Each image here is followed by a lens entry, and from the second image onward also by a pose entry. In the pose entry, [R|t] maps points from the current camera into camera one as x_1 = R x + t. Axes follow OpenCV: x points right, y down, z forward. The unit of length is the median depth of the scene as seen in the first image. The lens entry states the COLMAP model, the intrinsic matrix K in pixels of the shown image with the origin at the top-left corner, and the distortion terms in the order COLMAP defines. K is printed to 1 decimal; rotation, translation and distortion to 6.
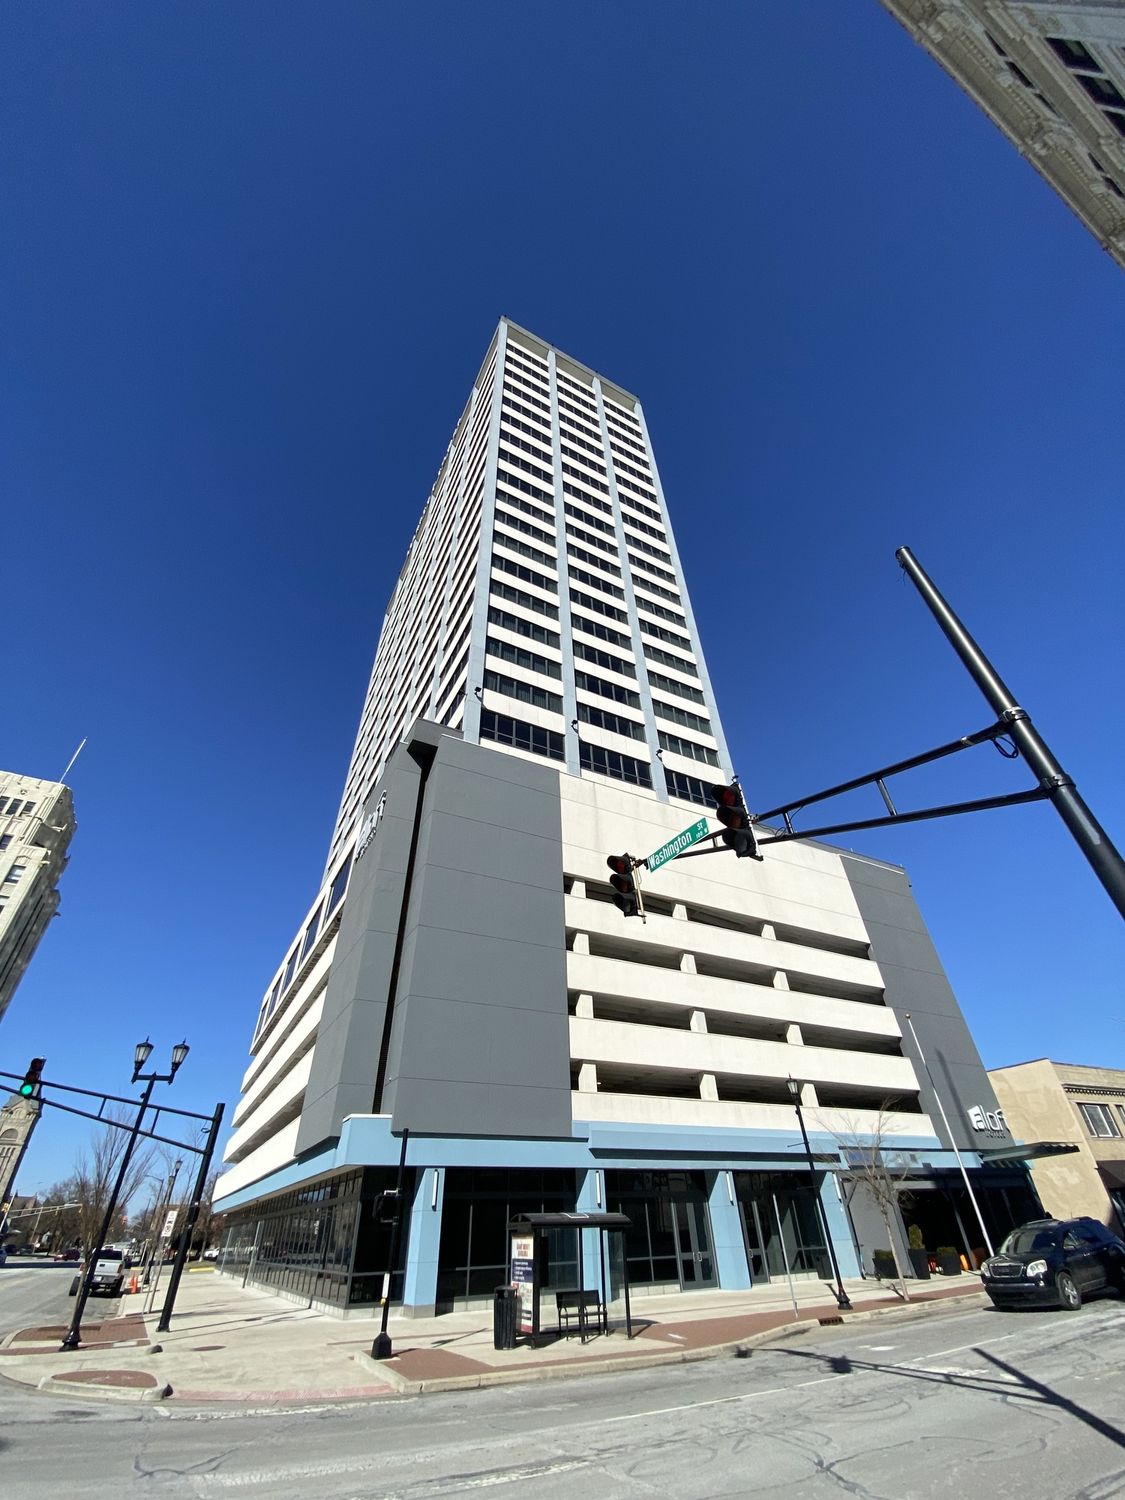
lens RADIAL K [[612.1, 0, 555.5], [0, 612.1, 752.2], [0, 0, 1]] dist [-0.006423, -0.000300]
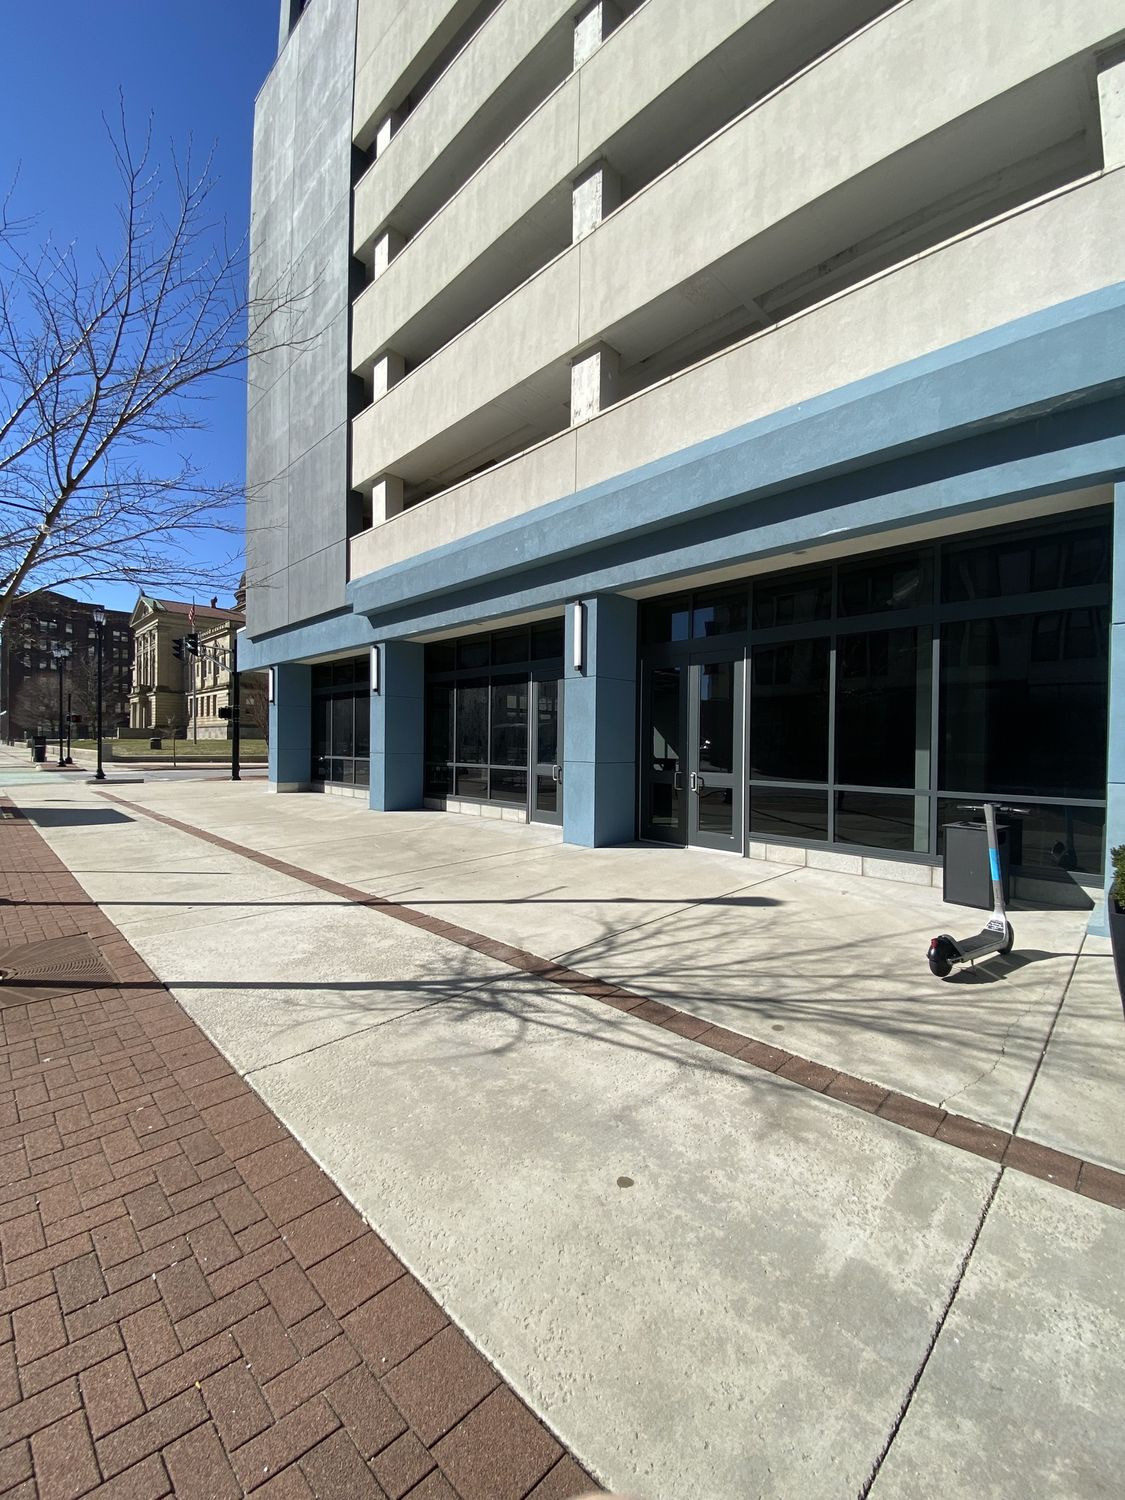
lens RADIAL K [[612.1, 0, 555.5], [0, 612.1, 752.2], [0, 0, 1]] dist [-0.006423, -0.000300]
pose [[0.287322, 0.043696, -0.956837, 0.464462], [0.583376, 0.784317, 0.210995, 0.502335], [0.759684, -0.618819, 0.199860, 0.639424]]
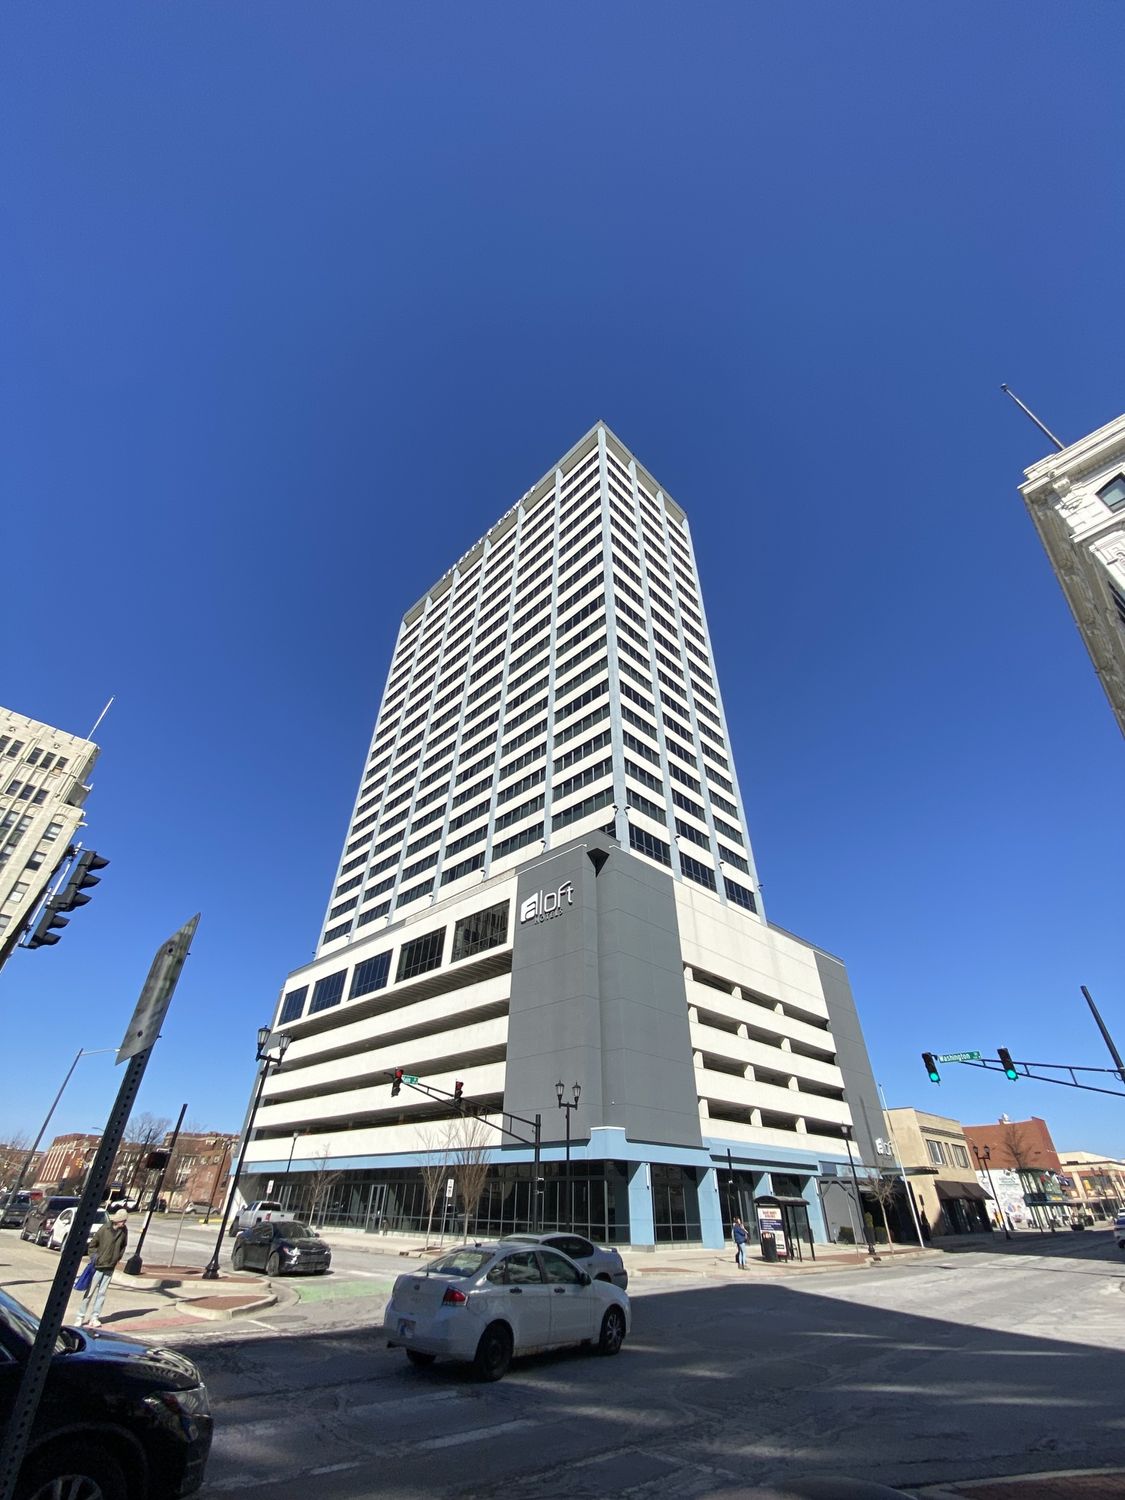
lens RADIAL K [[612.1, 0, 555.5], [0, 612.1, 752.2], [0, 0, 1]] dist [-0.006423, -0.000300]
pose [[0.957953, 0.202581, 0.203192, -0.583112], [-0.207440, 0.978244, 0.002678, -0.194150], [-0.198228, -0.044716, 0.979135, -0.279680]]
